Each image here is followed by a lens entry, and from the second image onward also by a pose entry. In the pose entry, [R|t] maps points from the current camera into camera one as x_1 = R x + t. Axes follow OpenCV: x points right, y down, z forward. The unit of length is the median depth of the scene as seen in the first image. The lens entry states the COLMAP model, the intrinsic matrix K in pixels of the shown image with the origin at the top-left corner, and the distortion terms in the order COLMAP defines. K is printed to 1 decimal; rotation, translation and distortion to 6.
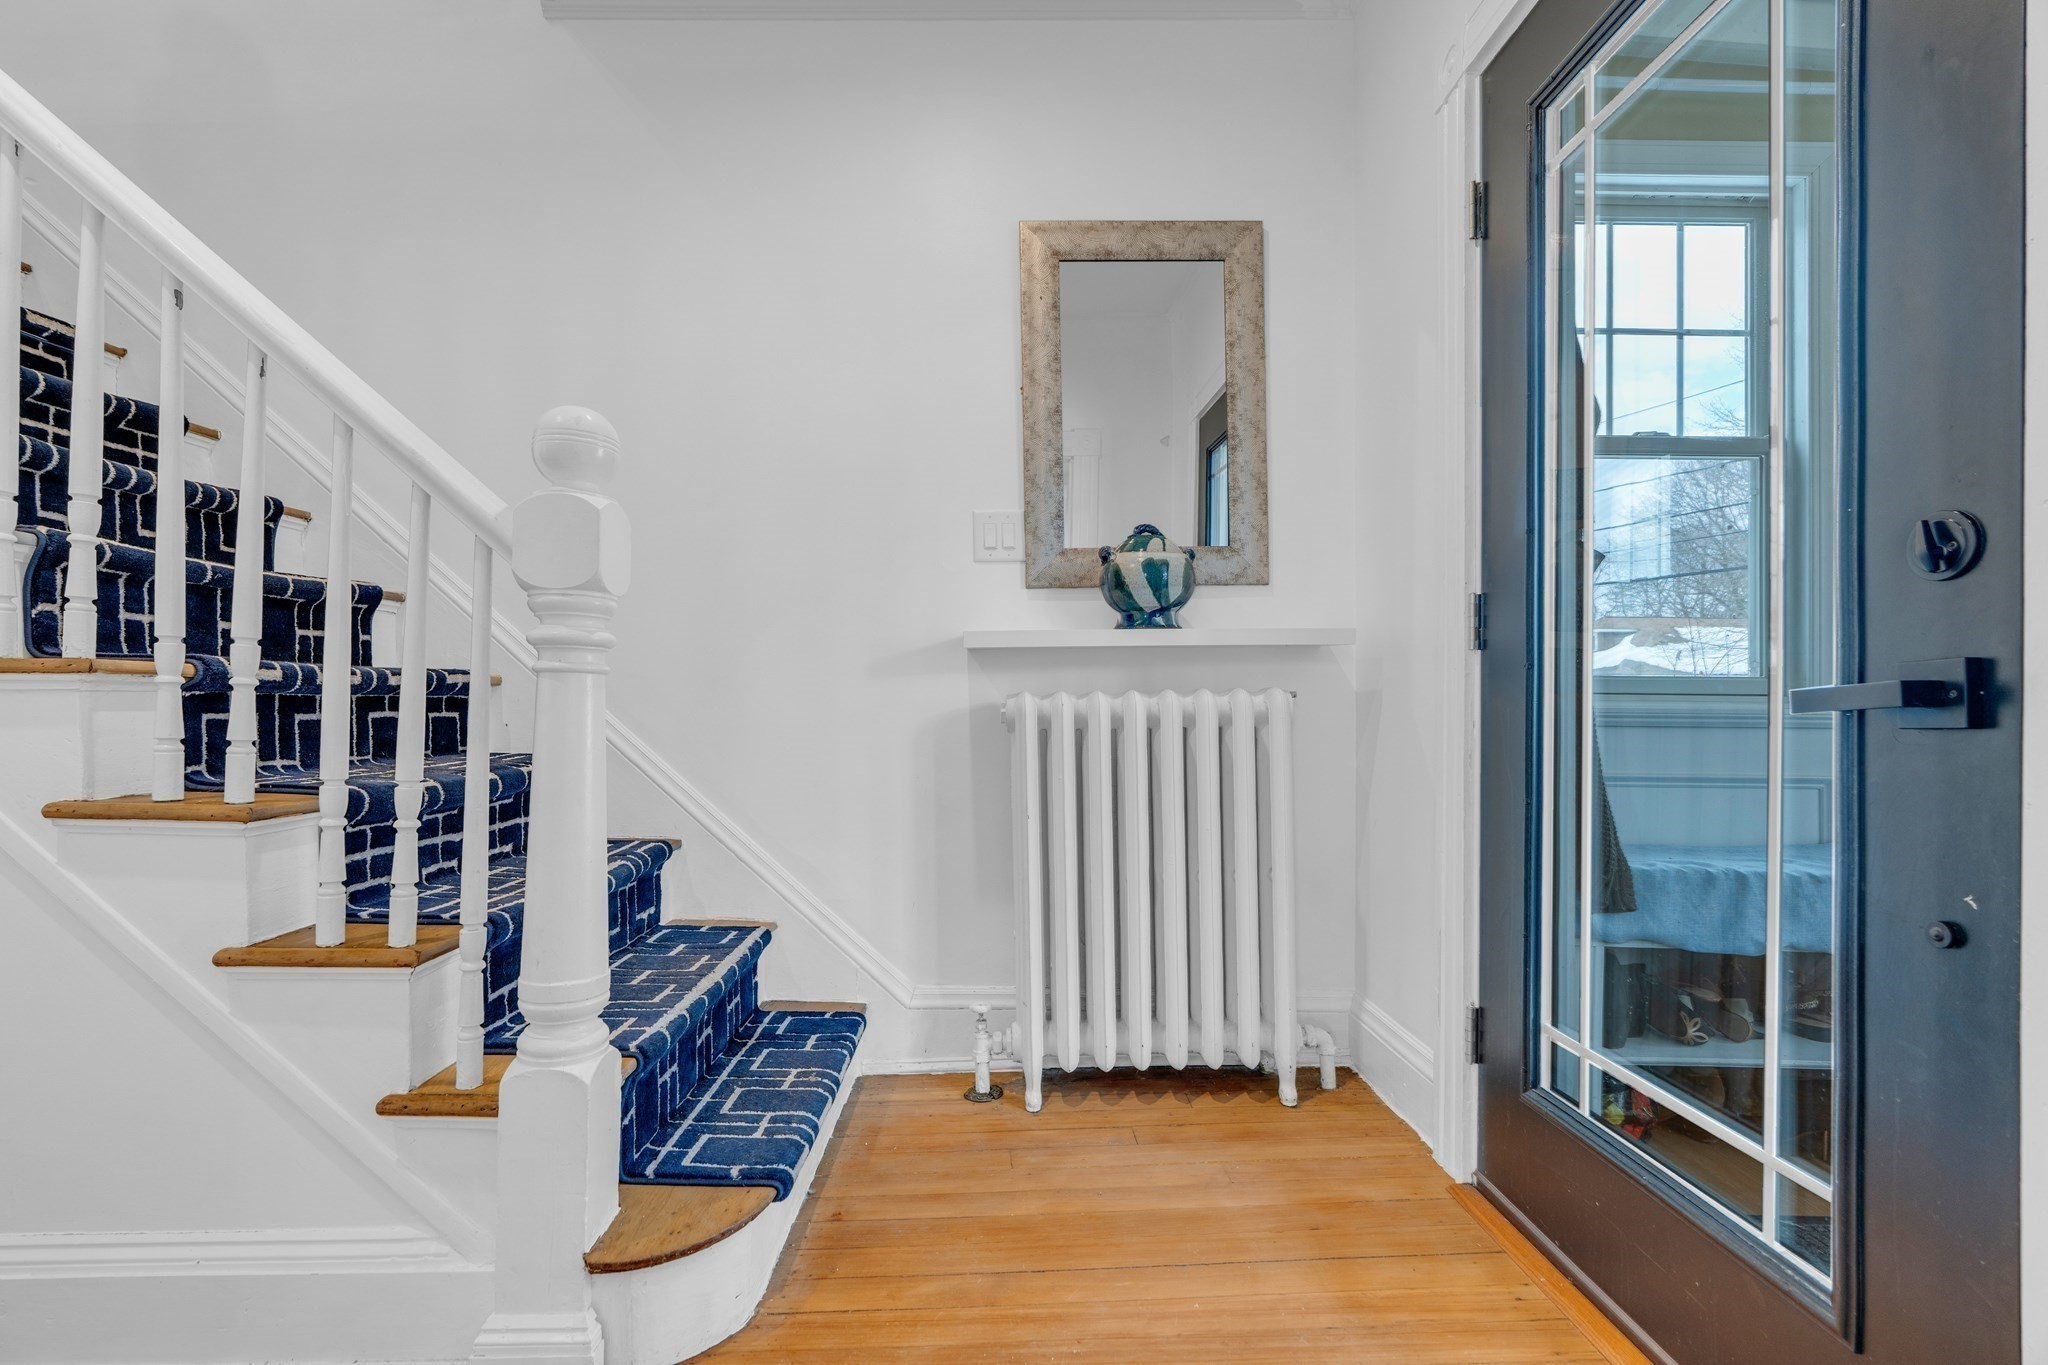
lens RADIAL K [[974.3, 0, 1034.6], [0, 974.3, 687.7], [0, 0, 1]] dist [-0.003825, 0.000131]
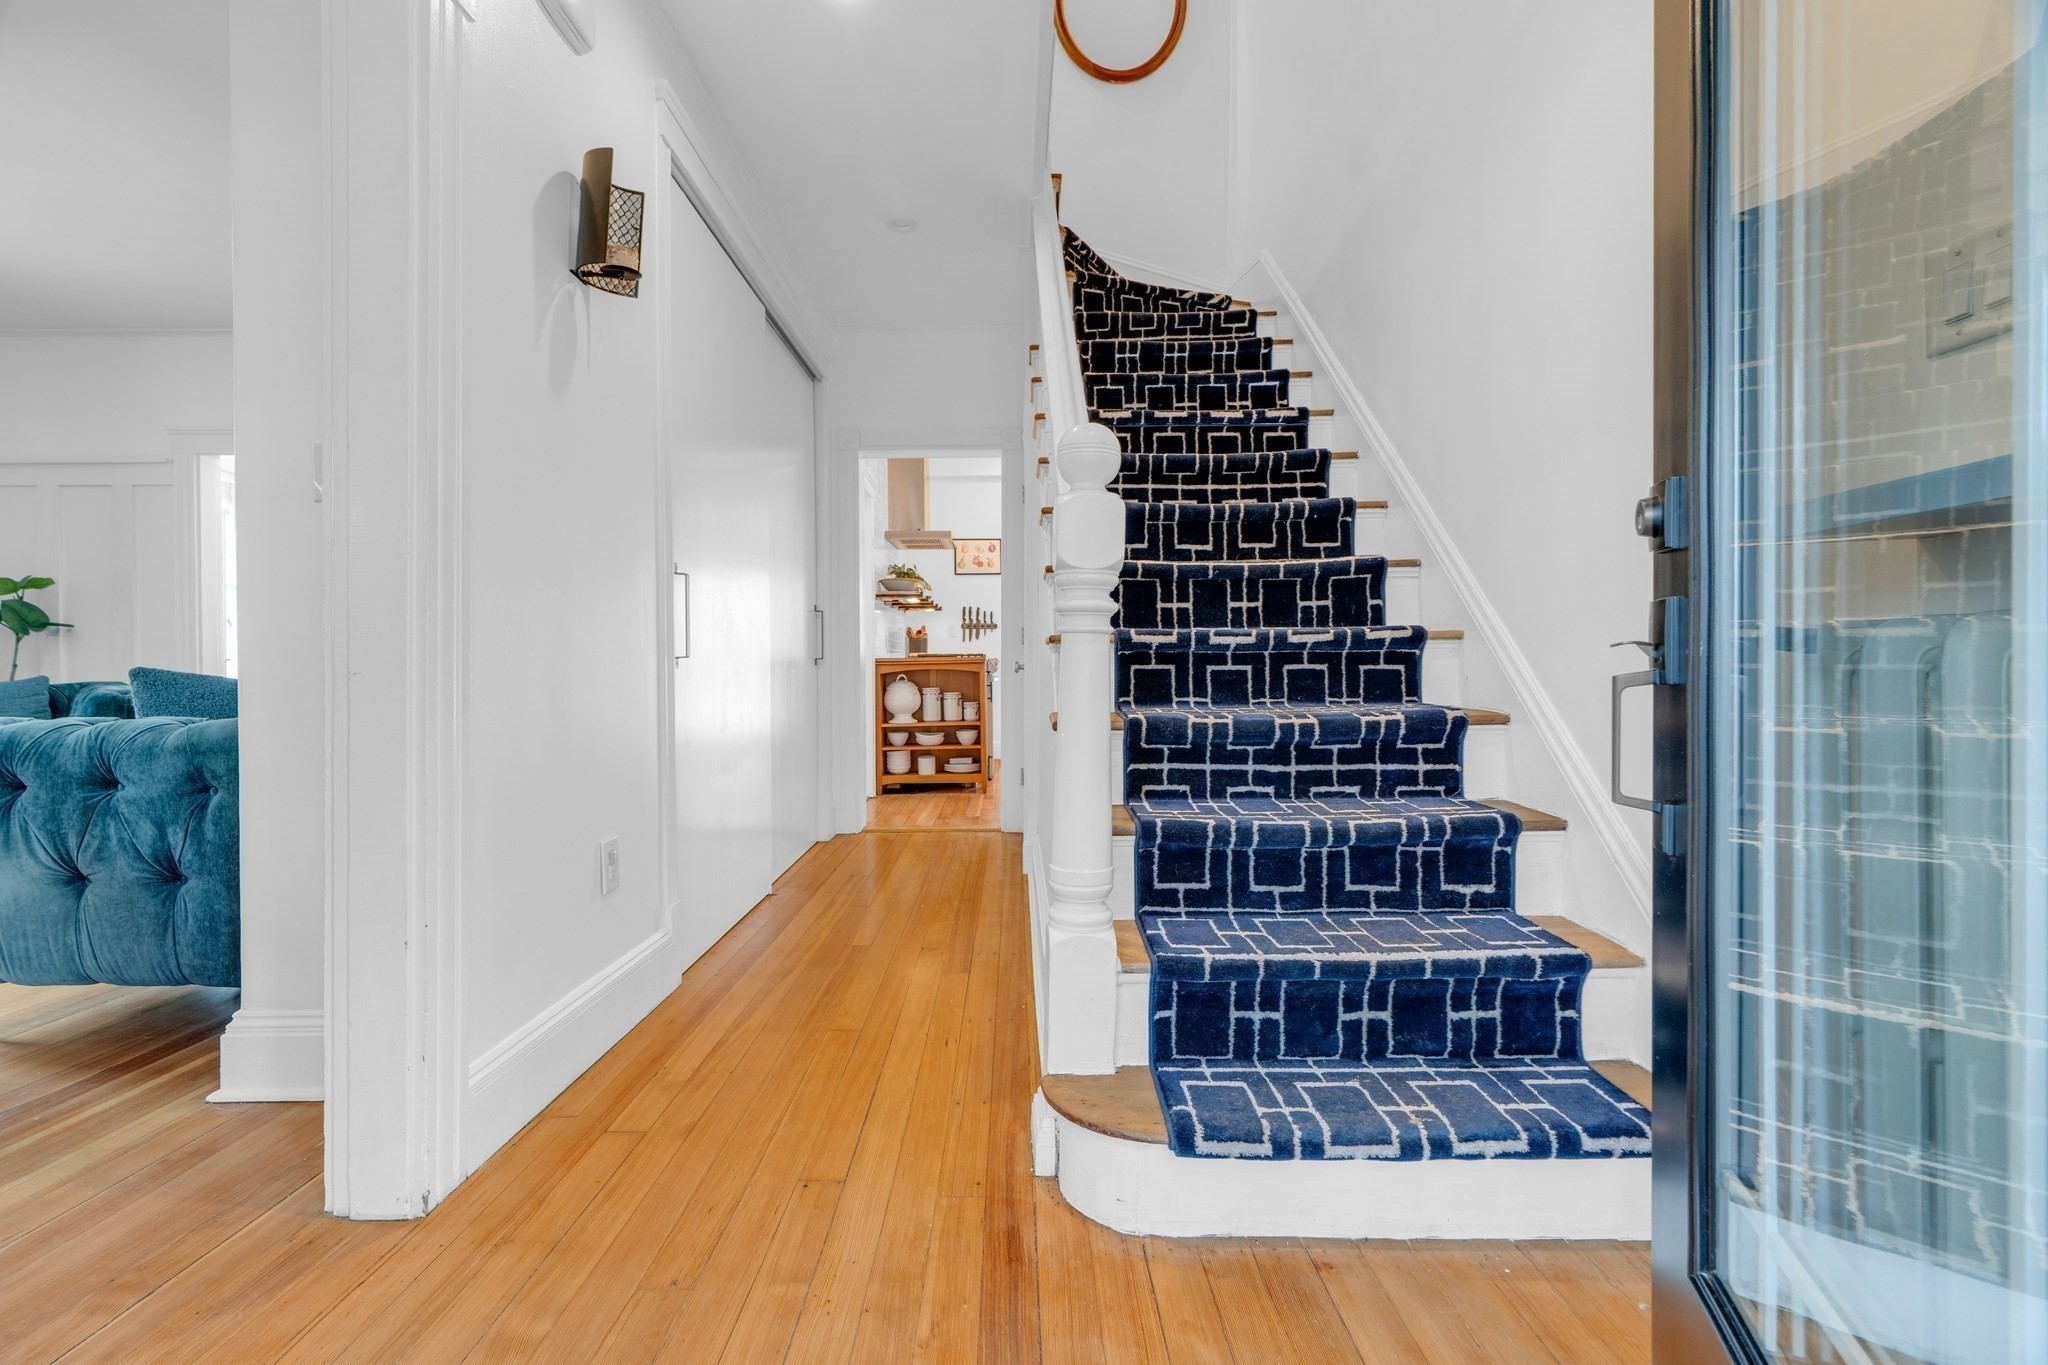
lens RADIAL K [[932.2, 0, 980.9], [0, 932.2, 673.8], [0, 0, 1]] dist [0.001931, 0.000276]
pose [[-0.073077, 0.006377, -0.997306, 0.580703], [0.022713, 0.999731, 0.004729, 0.023612], [0.997068, -0.022306, -0.073202, 0.734822]]
